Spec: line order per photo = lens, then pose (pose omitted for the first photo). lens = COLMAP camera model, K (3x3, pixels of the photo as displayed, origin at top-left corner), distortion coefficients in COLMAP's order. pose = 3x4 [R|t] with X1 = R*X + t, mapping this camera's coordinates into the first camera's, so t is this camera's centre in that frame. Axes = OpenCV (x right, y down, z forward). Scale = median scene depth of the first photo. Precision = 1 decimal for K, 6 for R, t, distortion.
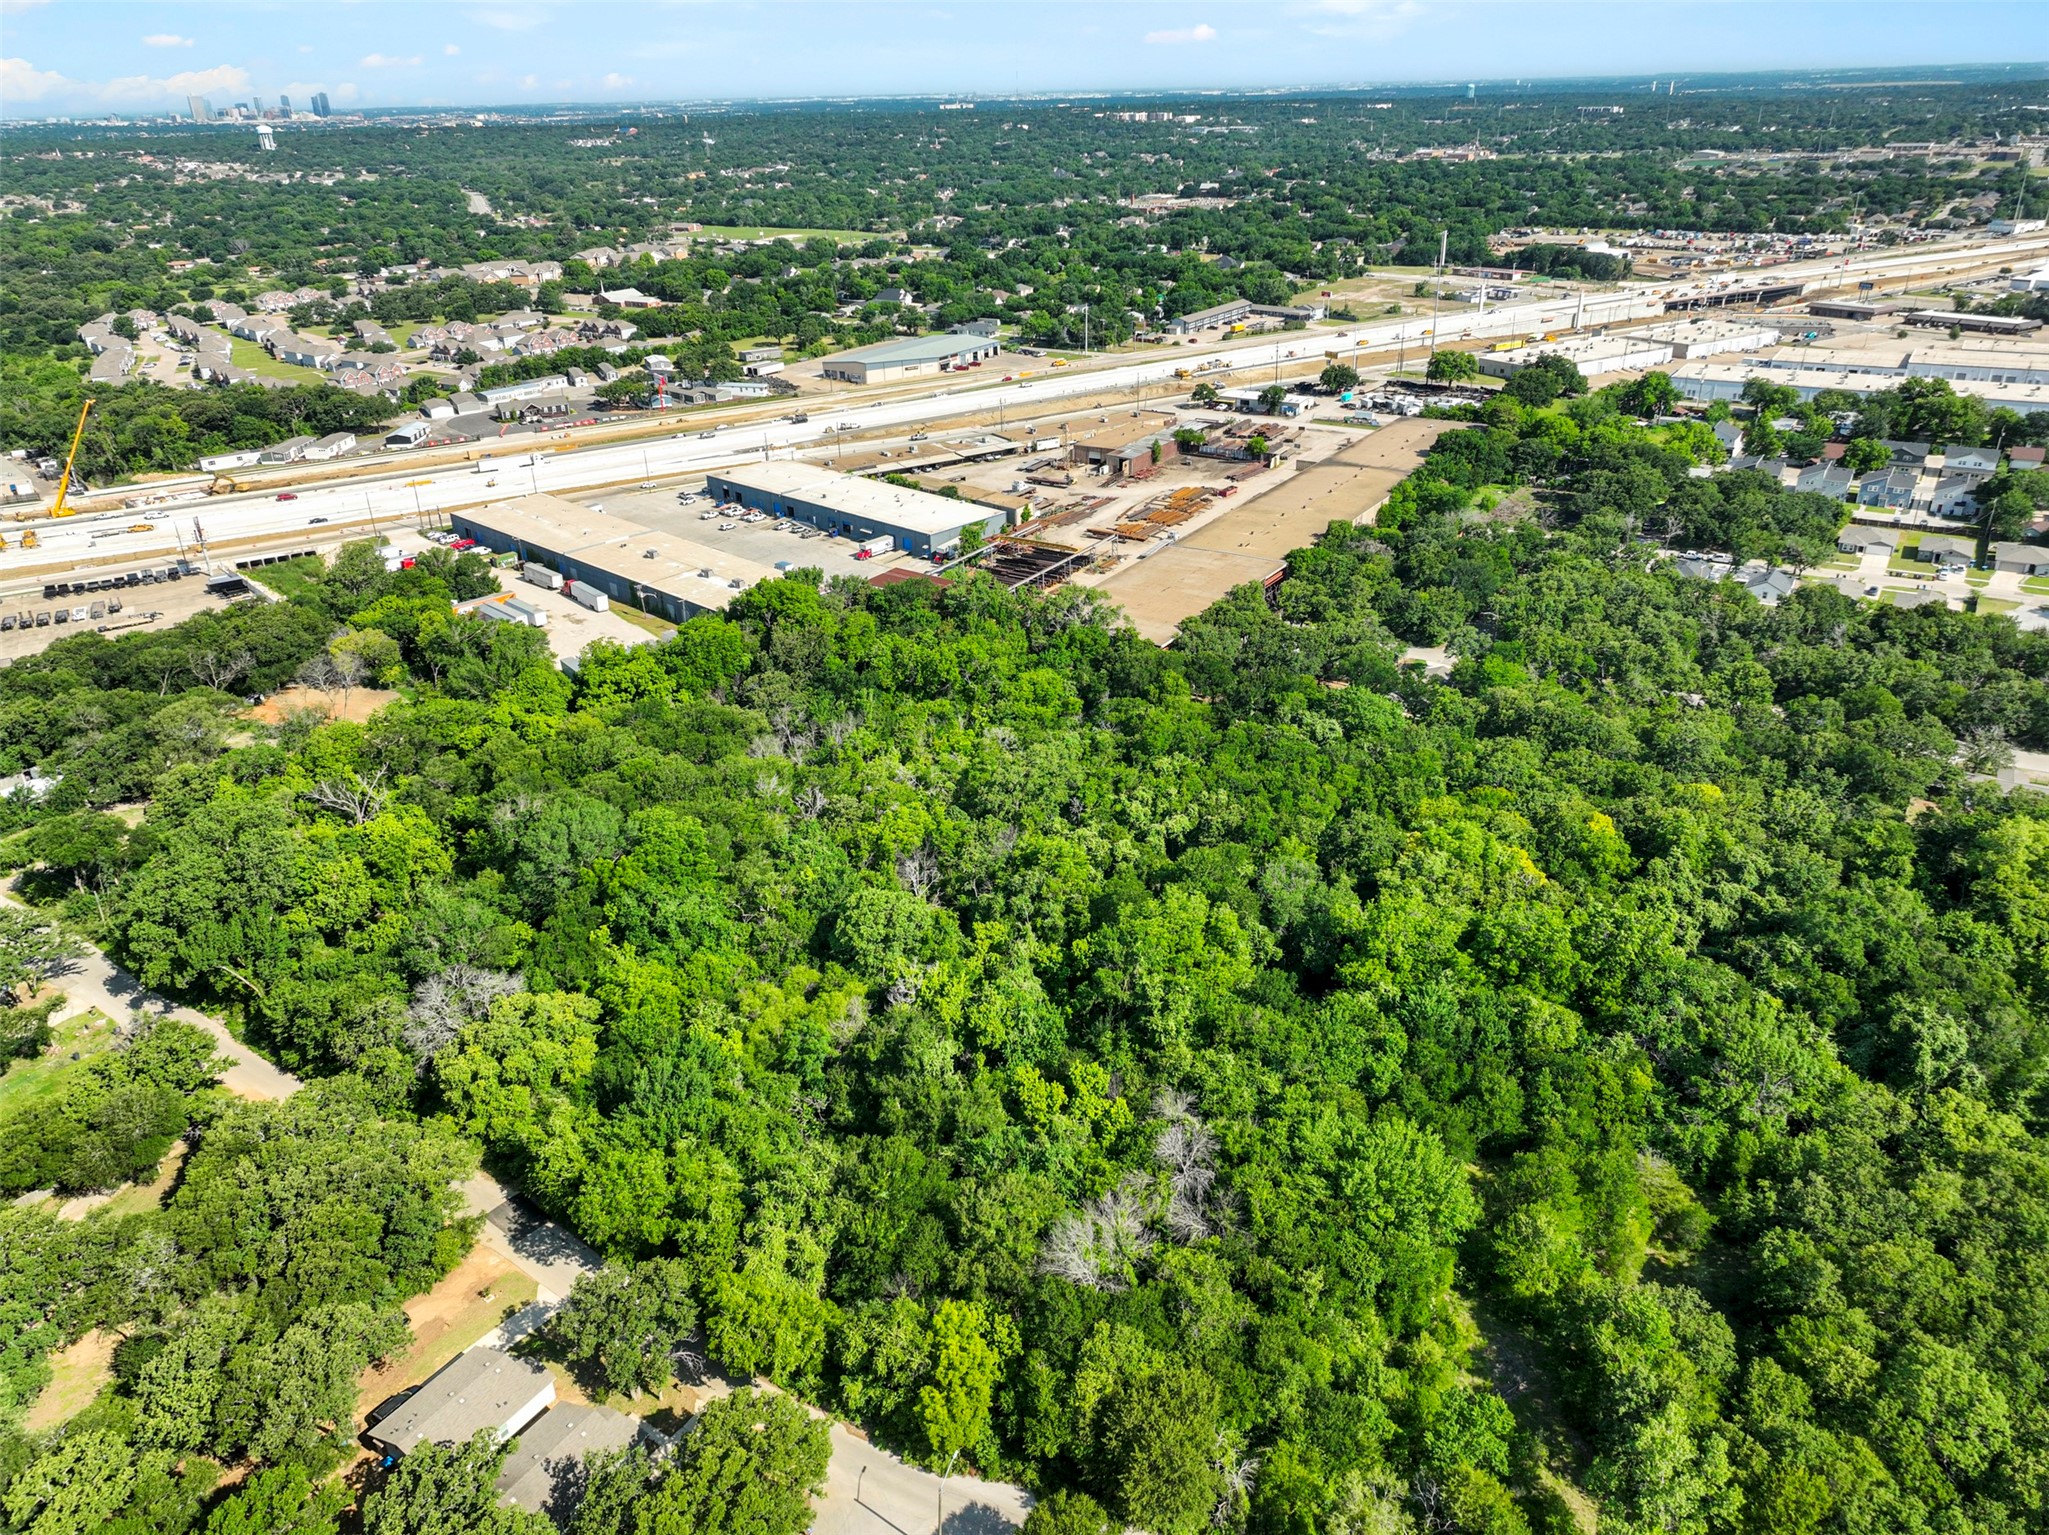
lens RADIAL K [[1437.5, 0, 1030.4], [0, 1437.5, 769.5], [0, 0, 1]] dist [-0.005175, 0.023564]
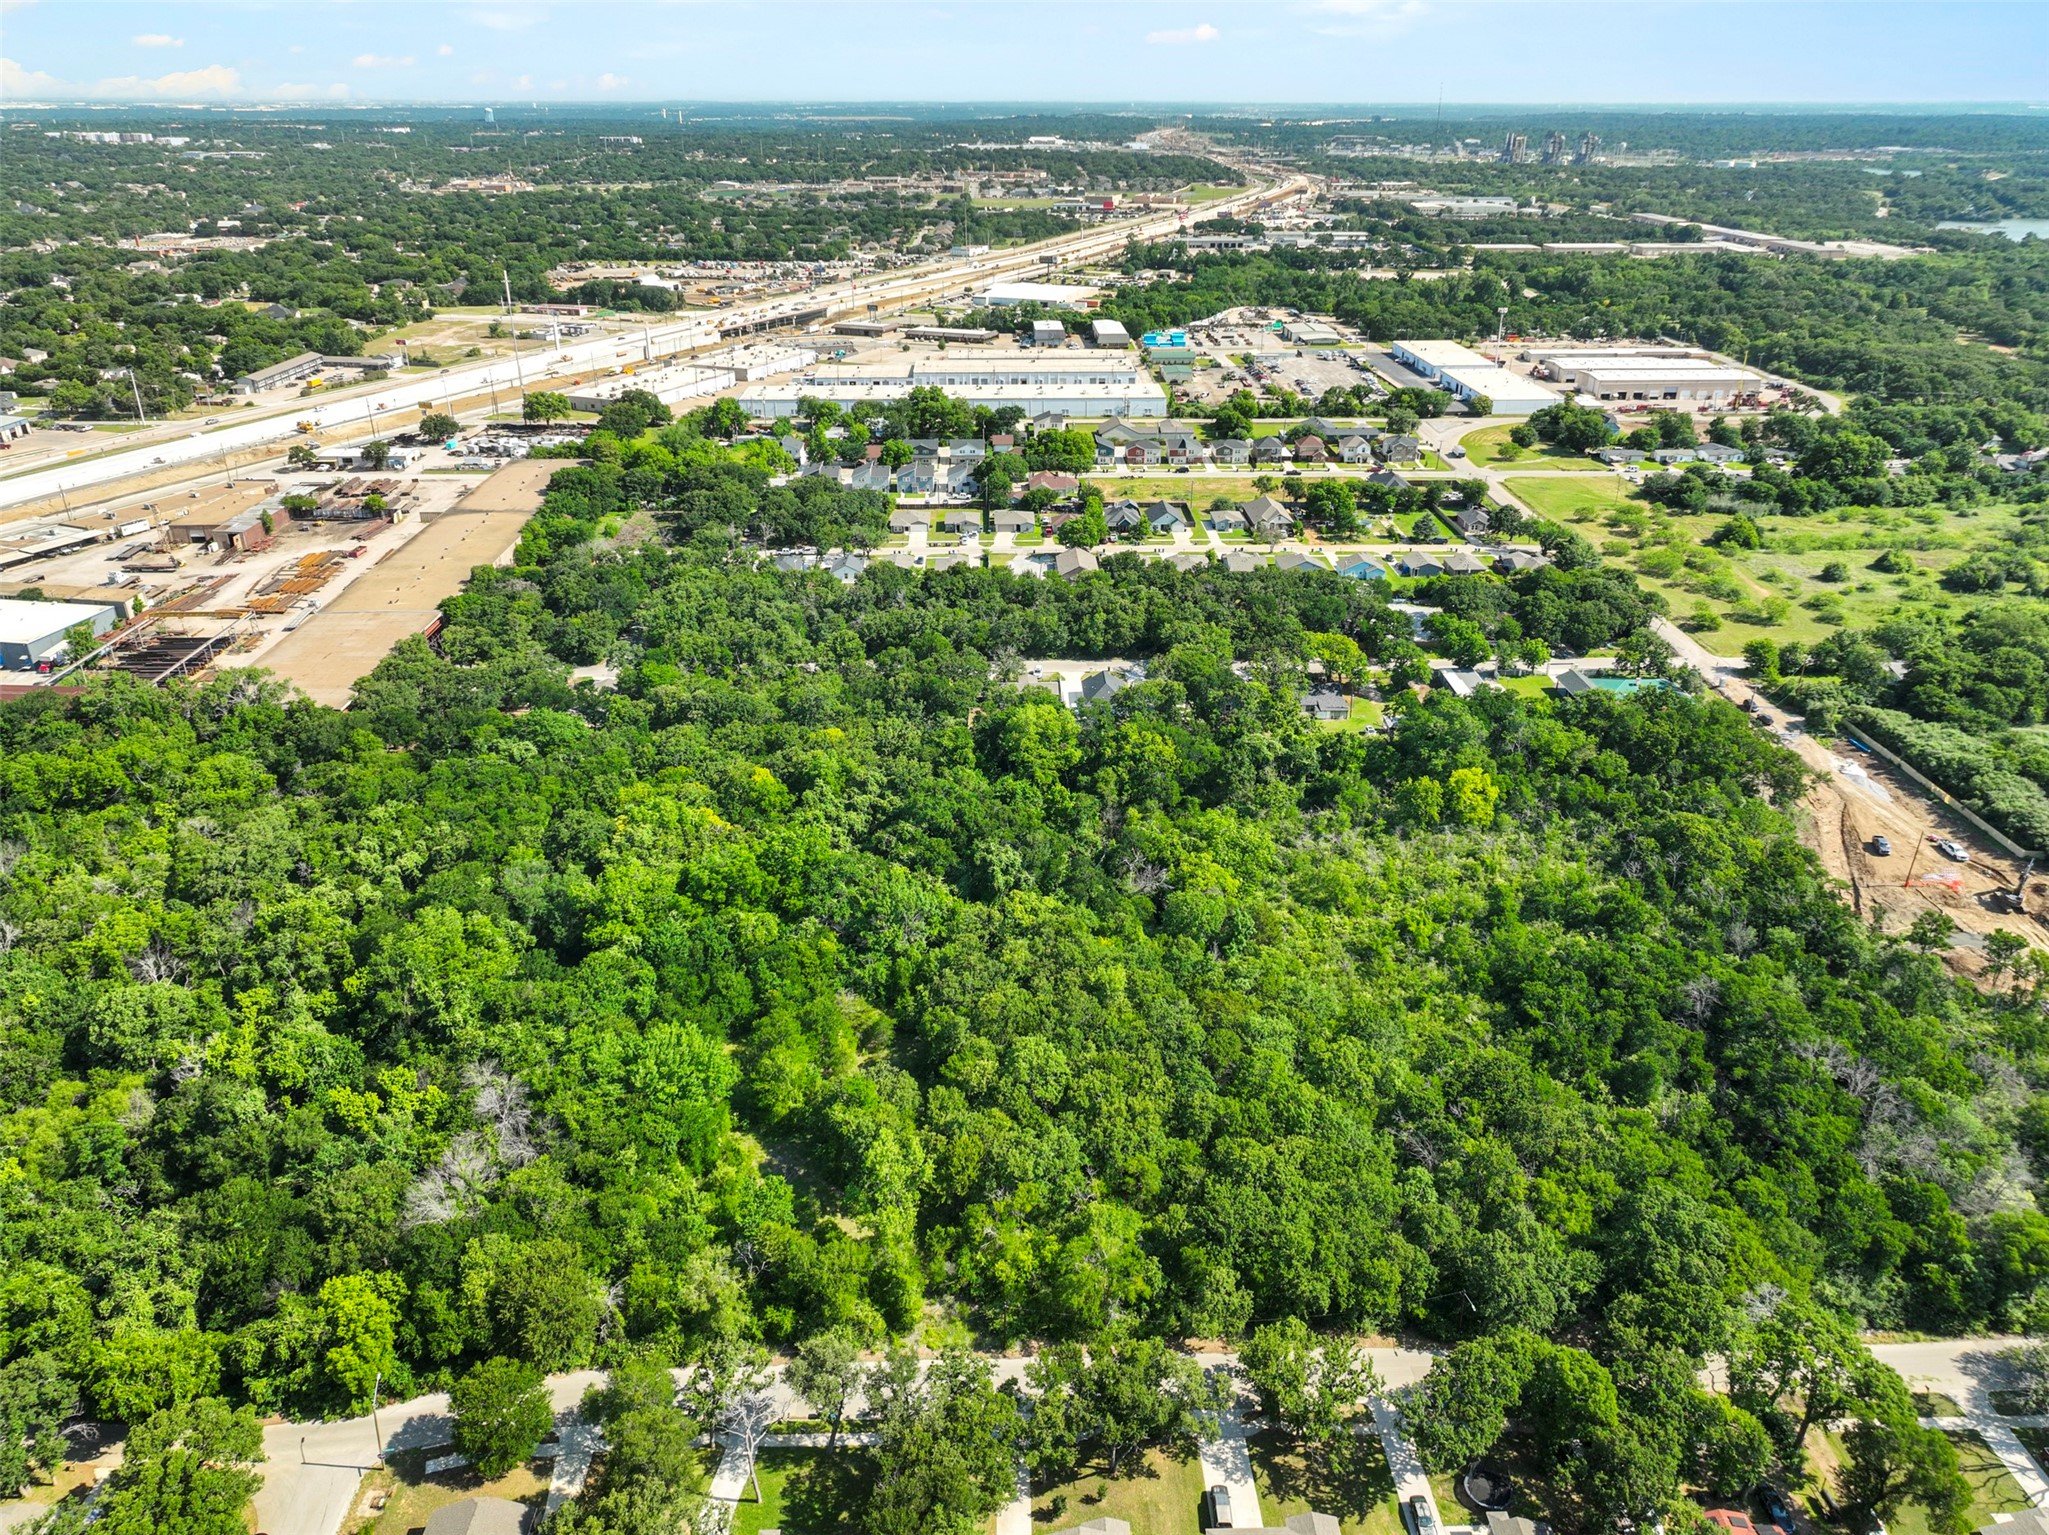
lens RADIAL K [[1437.3, 0, 1024.5], [0, 1437.3, 767.5], [0, 0, 1]] dist [0.005614, 0.012605]
pose [[0.827109, -0.217685, 0.518174, -0.059244], [0.224917, 0.973105, 0.049788, 0.017920], [-0.515076, 0.075366, 0.853825, -0.179146]]
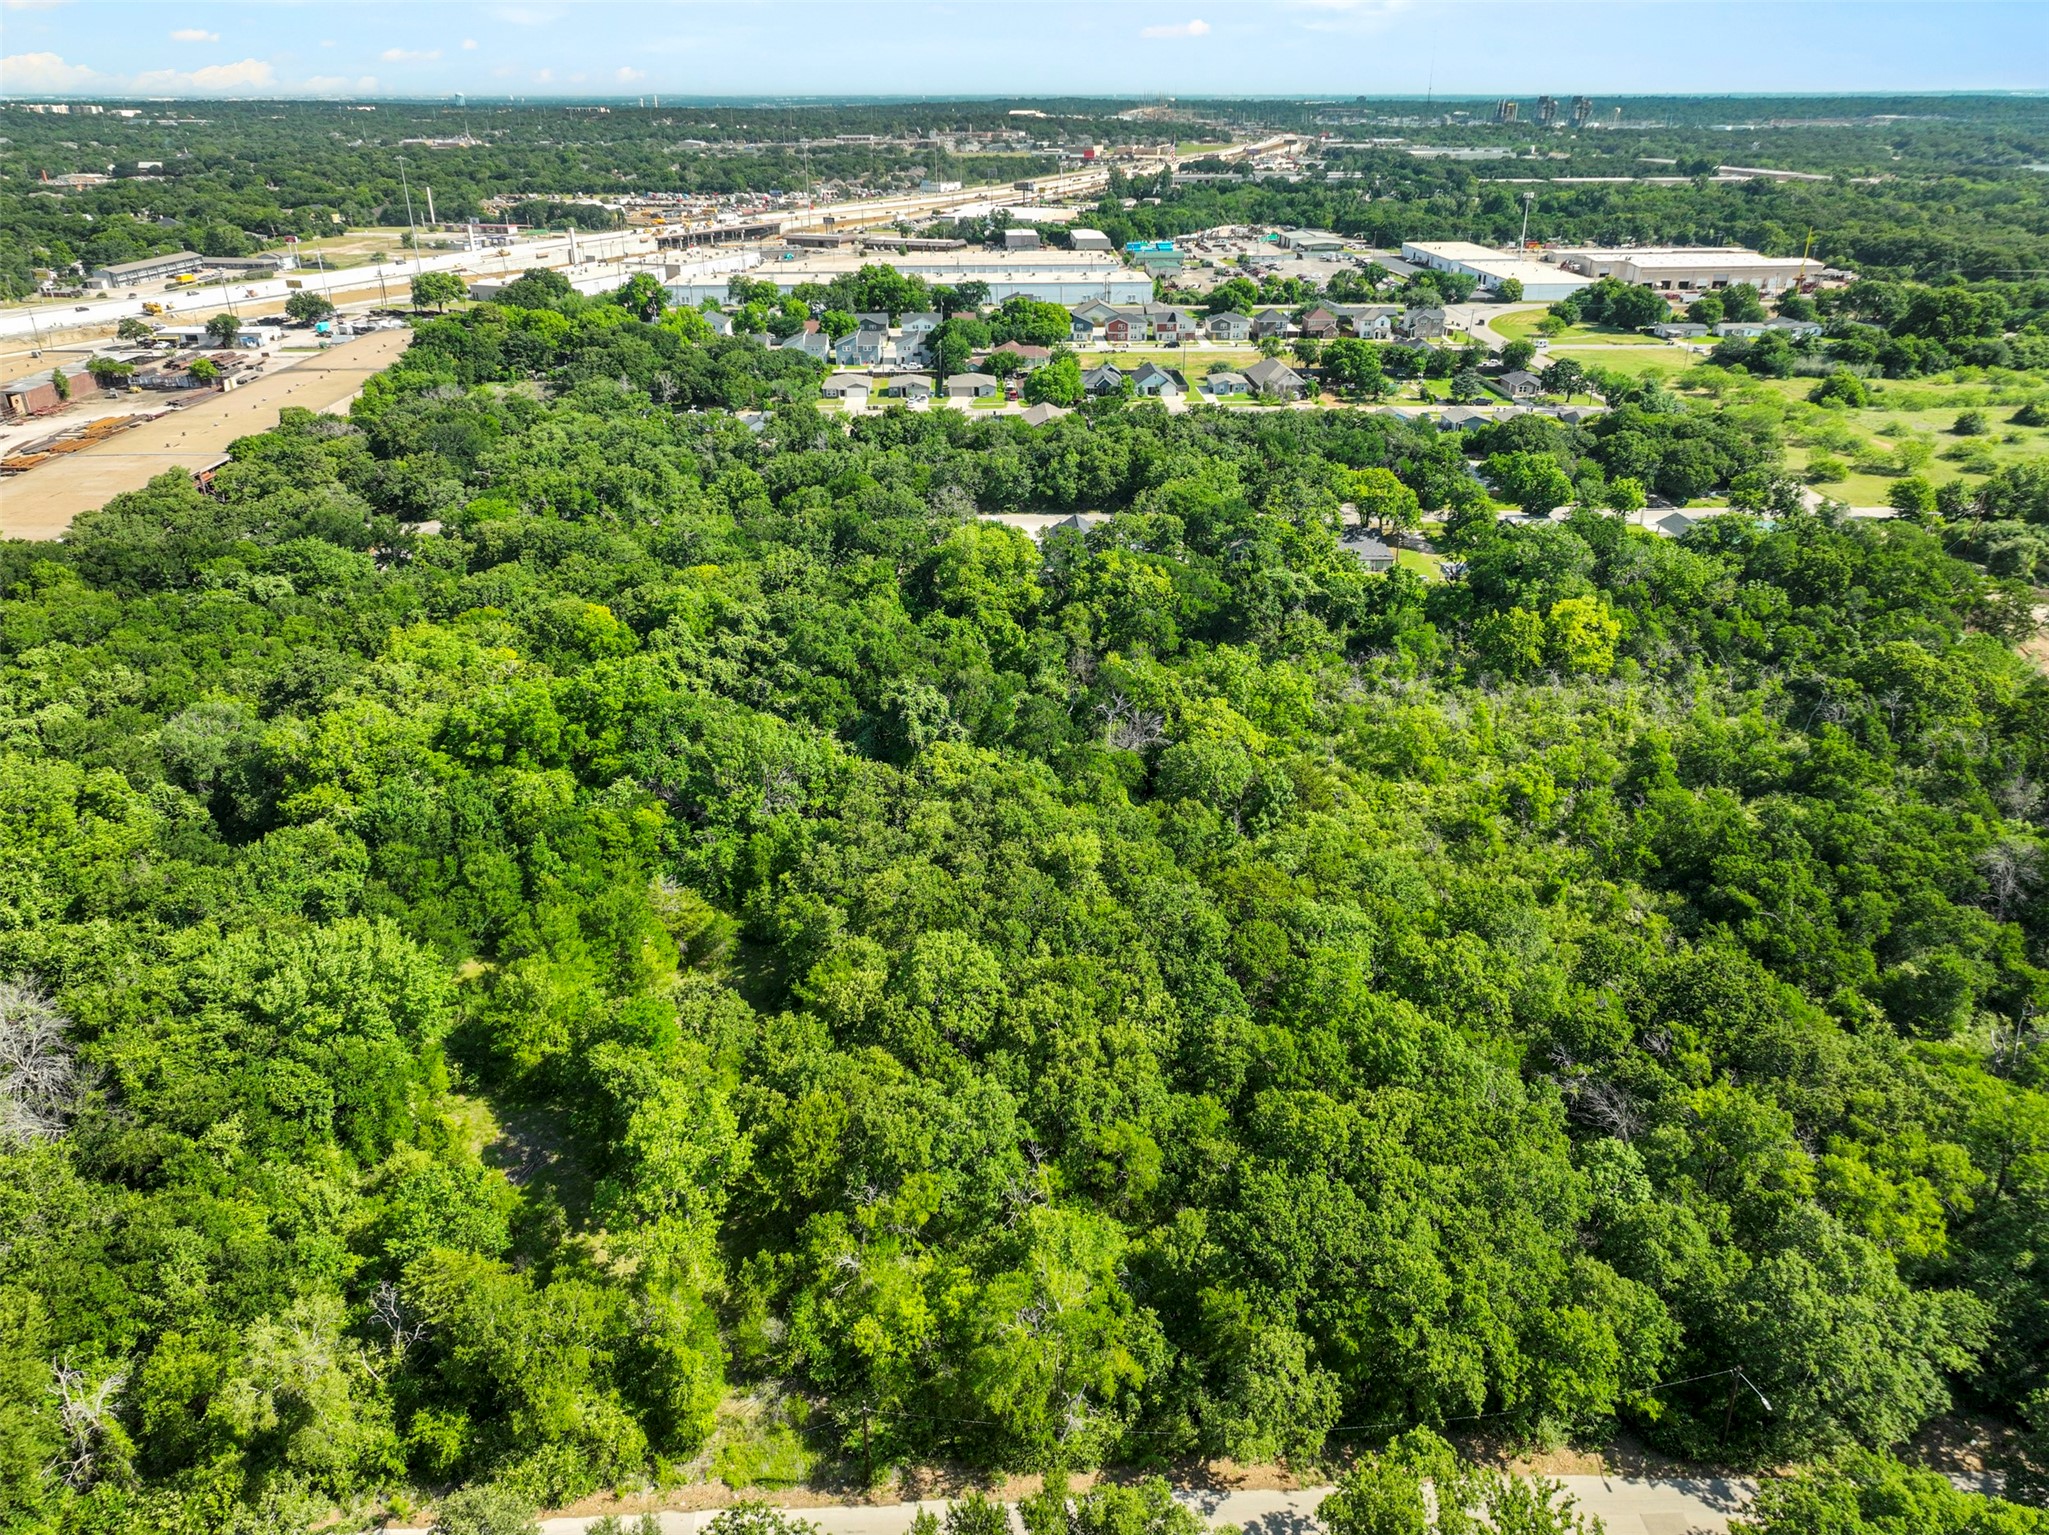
lens RADIAL K [[1437.5, 0, 1030.4], [0, 1437.5, 769.5], [0, 0, 1]] dist [-0.005175, 0.023564]
pose [[0.818769, -0.223844, 0.528688, 0.105658], [0.229908, 0.971638, 0.055332, 0.130485], [-0.526079, 0.076246, 0.847011, 0.082822]]
